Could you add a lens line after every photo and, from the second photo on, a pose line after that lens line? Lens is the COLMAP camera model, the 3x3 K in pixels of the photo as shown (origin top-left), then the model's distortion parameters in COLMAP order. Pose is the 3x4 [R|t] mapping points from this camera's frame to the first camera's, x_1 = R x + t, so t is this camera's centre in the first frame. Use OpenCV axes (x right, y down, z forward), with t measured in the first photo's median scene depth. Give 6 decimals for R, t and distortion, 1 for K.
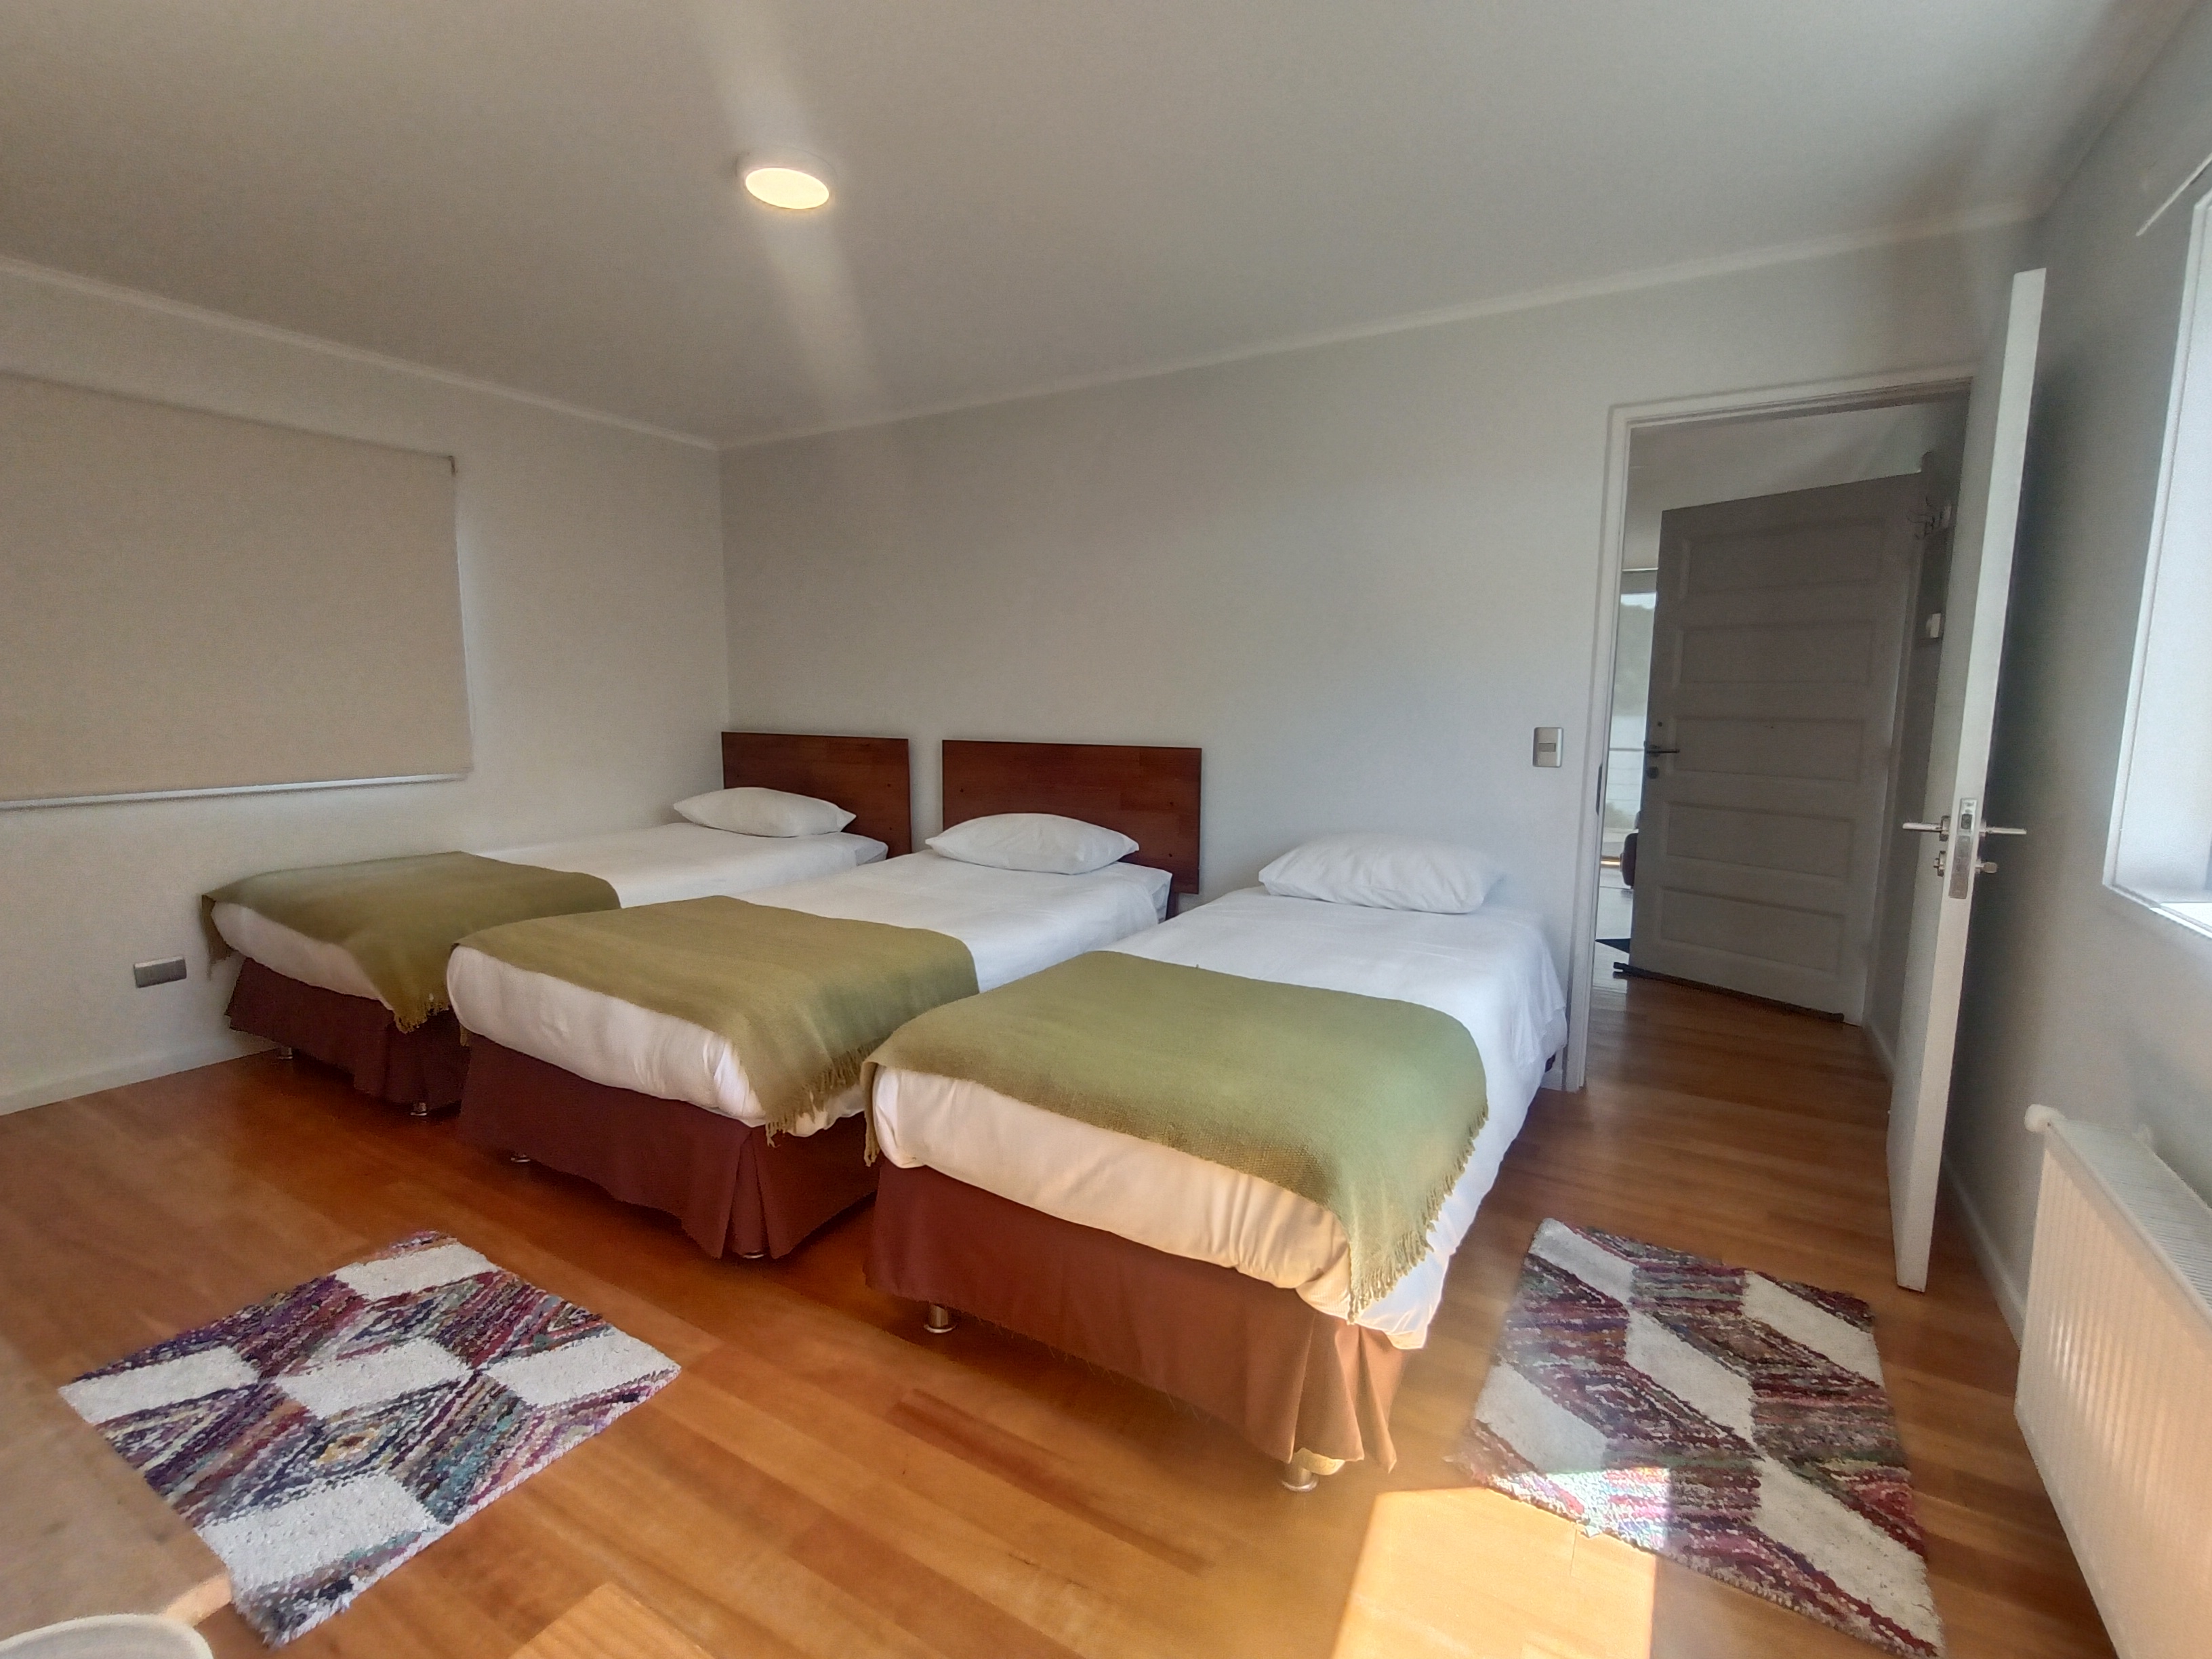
lens RADIAL K [[997.2, 0, 1104.0], [0, 997.2, 828.3], [0, 0, 1]] dist [0.001168, 0.000612]
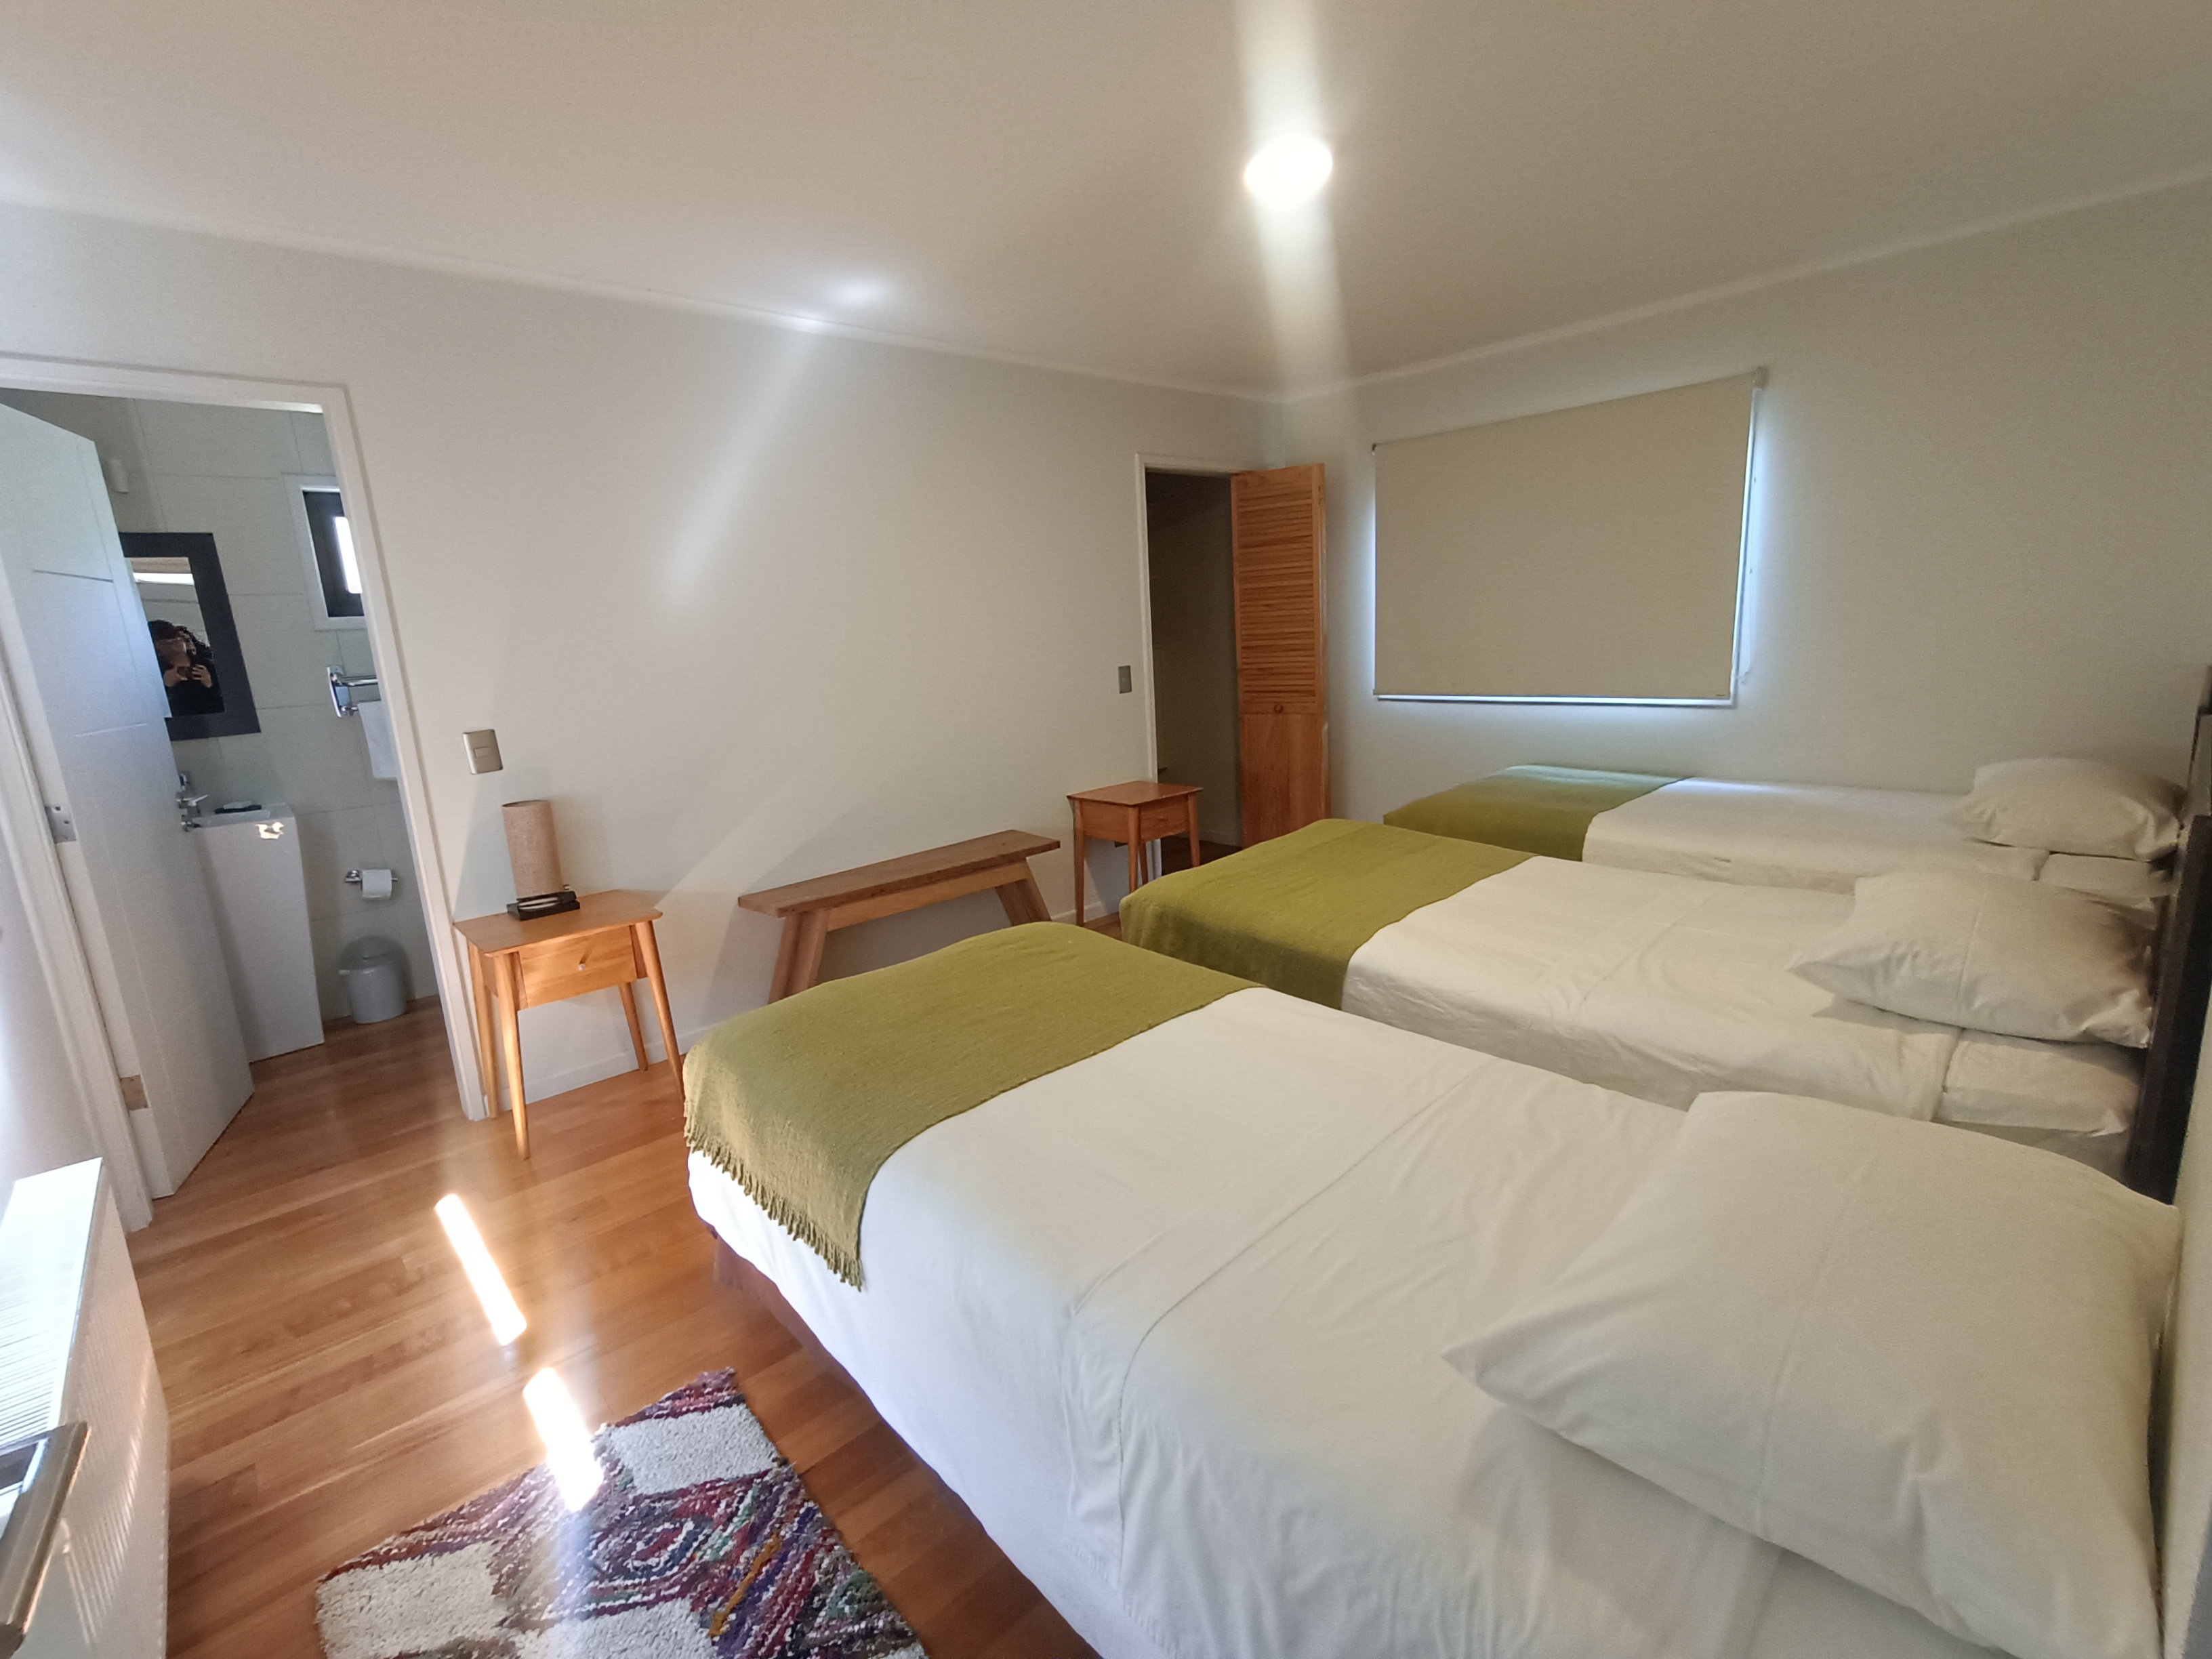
lens RADIAL K [[997.2, 0, 1105.2], [0, 997.2, 825.3], [0, 0, 1]] dist [0.001168, 0.000612]
pose [[-0.288876, 0.209130, -0.934246, 1.072152], [-0.071541, 0.968406, 0.238897, -0.270937], [0.954690, 0.135849, -0.264788, 1.497920]]
